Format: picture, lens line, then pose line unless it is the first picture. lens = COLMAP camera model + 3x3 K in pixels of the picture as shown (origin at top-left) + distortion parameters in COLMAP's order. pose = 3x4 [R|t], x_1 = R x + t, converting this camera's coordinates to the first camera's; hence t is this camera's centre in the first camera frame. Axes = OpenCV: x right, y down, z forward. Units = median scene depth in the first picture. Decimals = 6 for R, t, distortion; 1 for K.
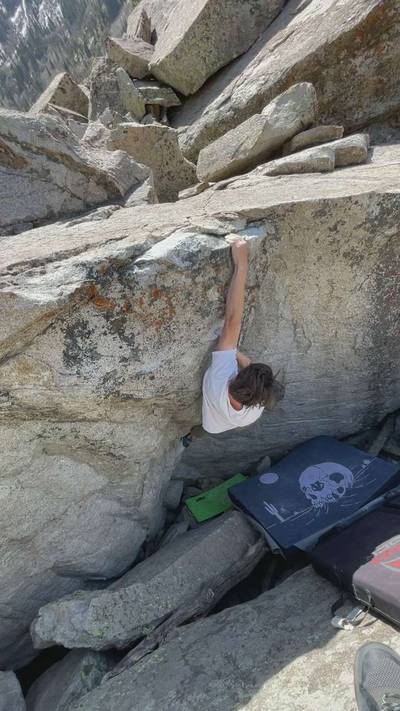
lens RADIAL K [[323.9, 0, 198.1], [0, 323.9, 359.9], [0, 0, 1]] dist [-0.009477, 0.000455]
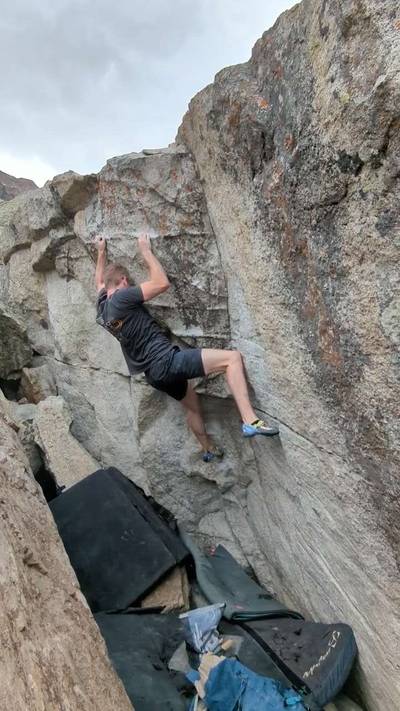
lens RADIAL K [[417.1, 0, 208.0], [0, 417.1, 355.5], [0, 0, 1]] dist [-0.006106, 0.001628]
pose [[0.124652, 0.226282, -0.966053, 1.835641], [-0.616209, 0.780769, 0.103371, -0.045347], [0.777655, 0.582406, 0.236762, 1.158341]]
